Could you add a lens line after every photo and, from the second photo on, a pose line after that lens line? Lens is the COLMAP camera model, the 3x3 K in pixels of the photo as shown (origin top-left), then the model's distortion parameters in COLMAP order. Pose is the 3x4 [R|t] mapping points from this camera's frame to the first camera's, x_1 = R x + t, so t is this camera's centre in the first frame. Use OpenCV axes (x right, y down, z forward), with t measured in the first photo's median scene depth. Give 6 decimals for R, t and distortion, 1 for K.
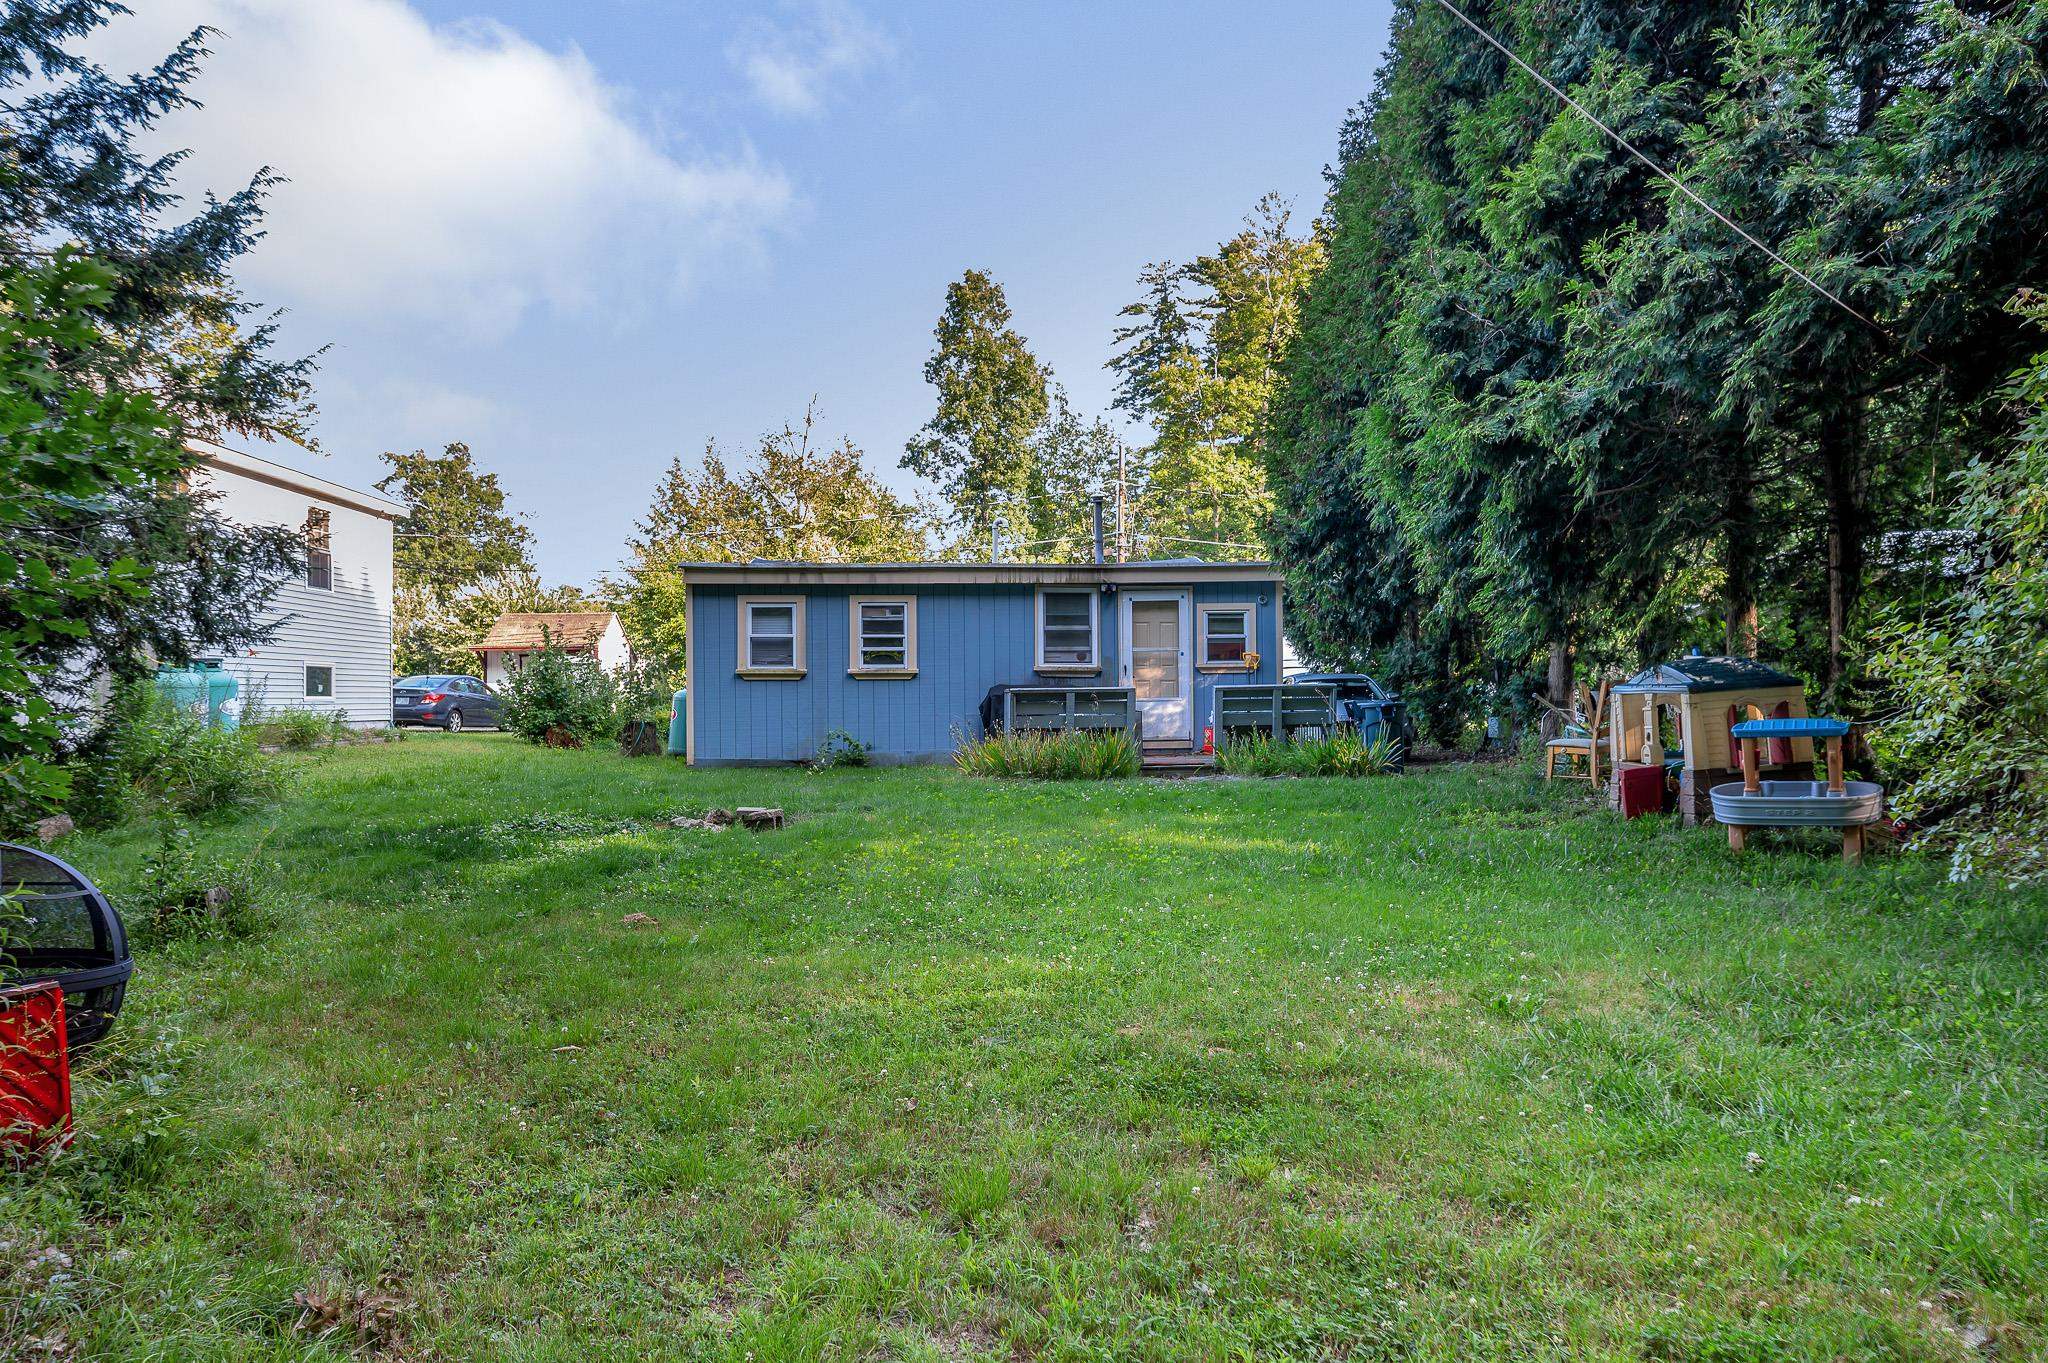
lens RADIAL K [[1290.9, 0, 1025.0], [0, 1290.9, 681.1], [0, 0, 1]] dist [-0.007281, -0.000185]
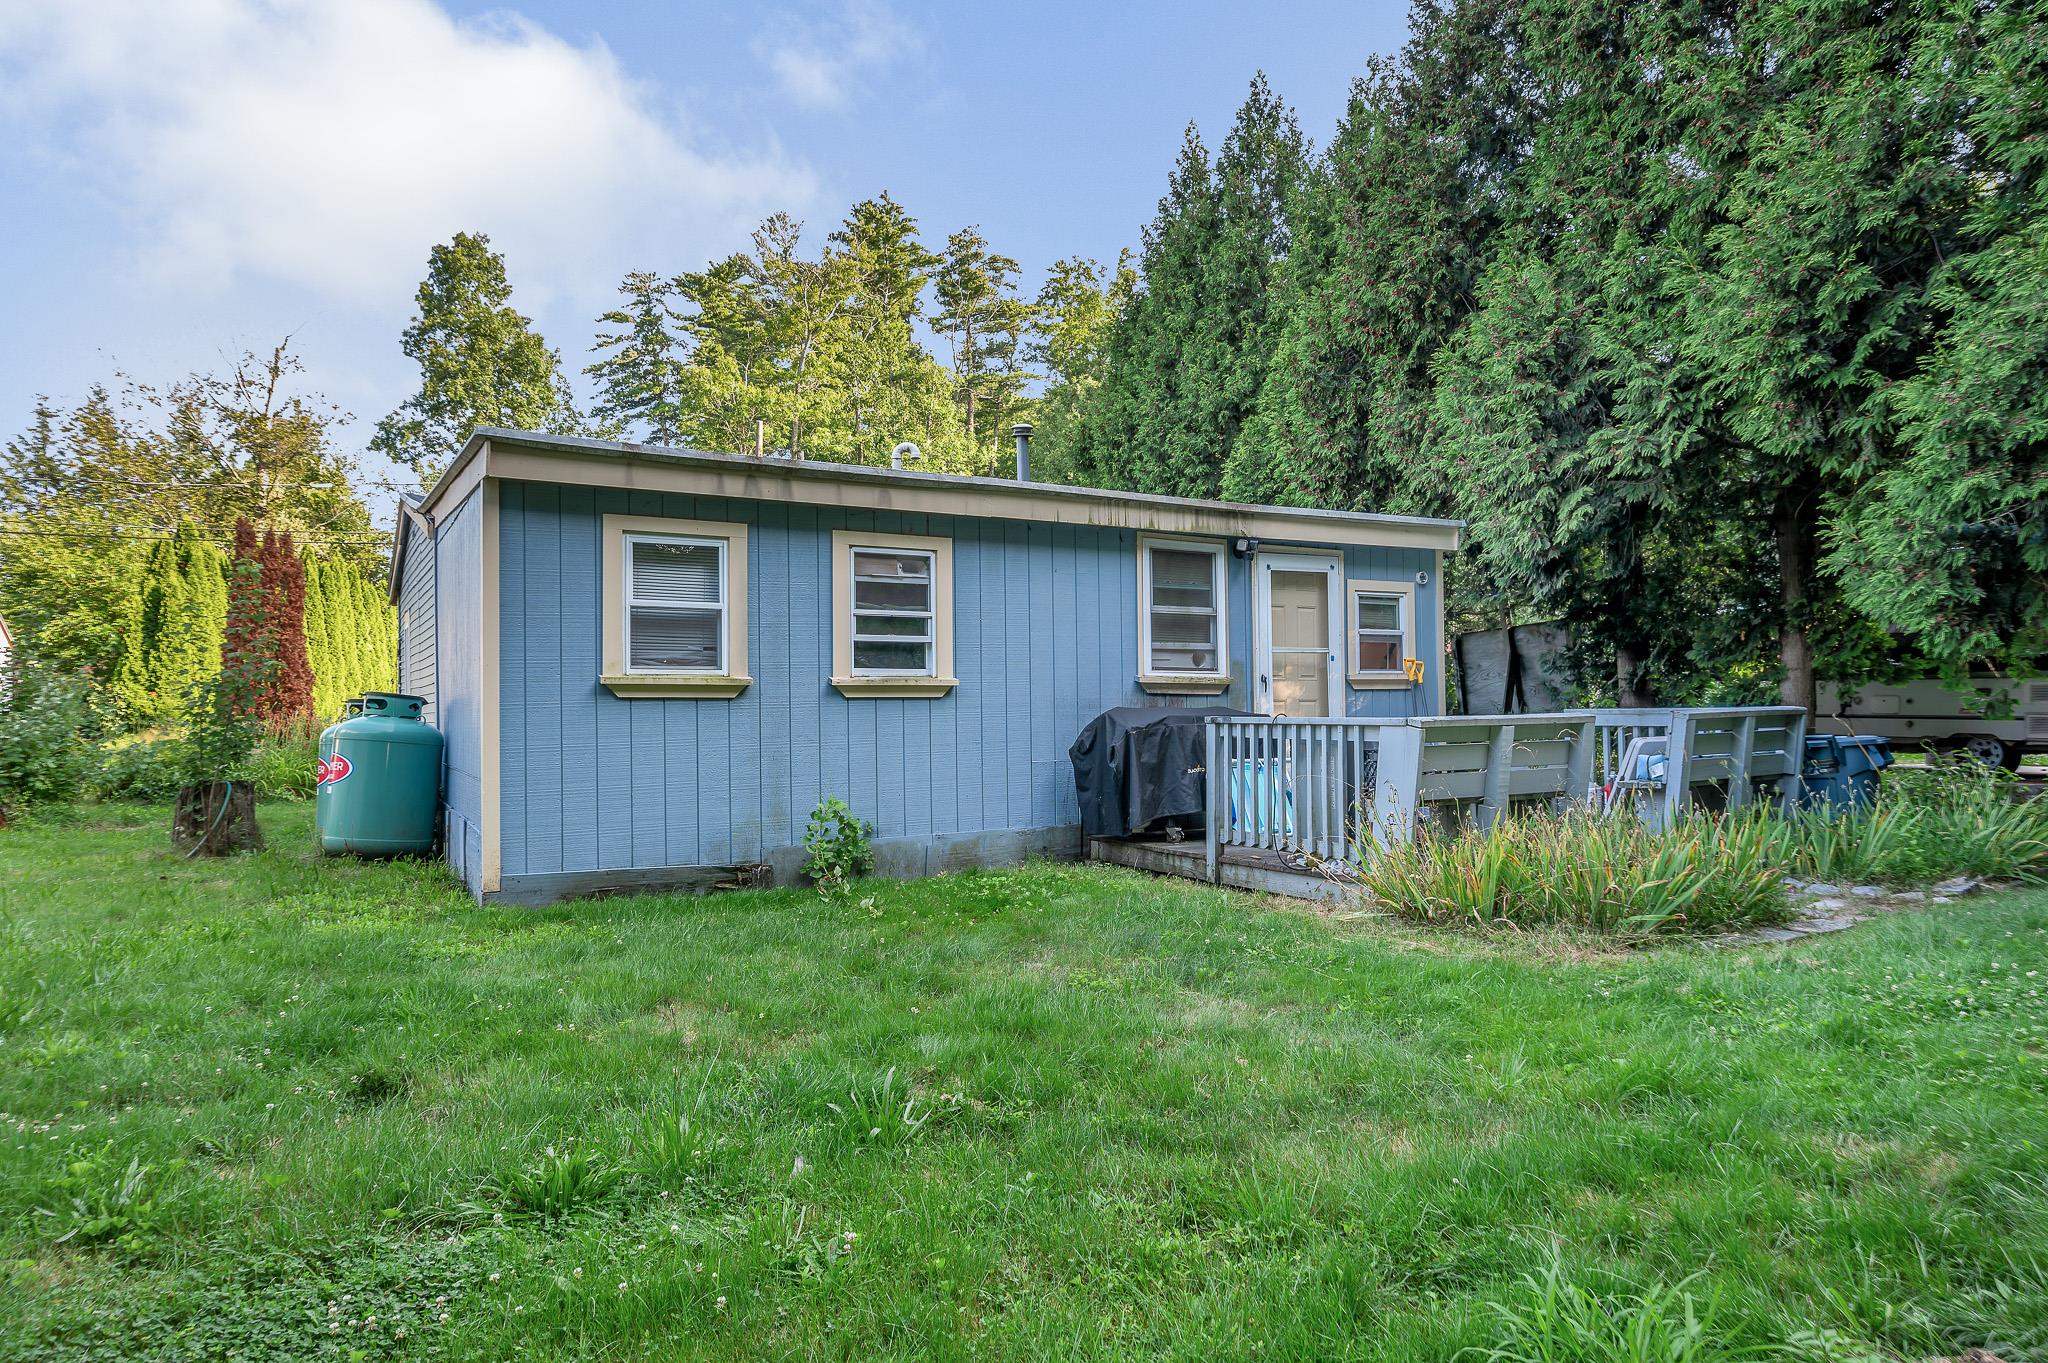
lens RADIAL K [[1201.5, 0, 1022.7], [0, 1201.5, 683.2], [0, 0, 1]] dist [-0.003482, -0.000547]
pose [[0.901894, 0.007242, 0.431896, -0.264356], [-0.001059, 0.999893, -0.014556, -0.000178], [-0.431956, 0.012671, 0.901806, 0.535427]]
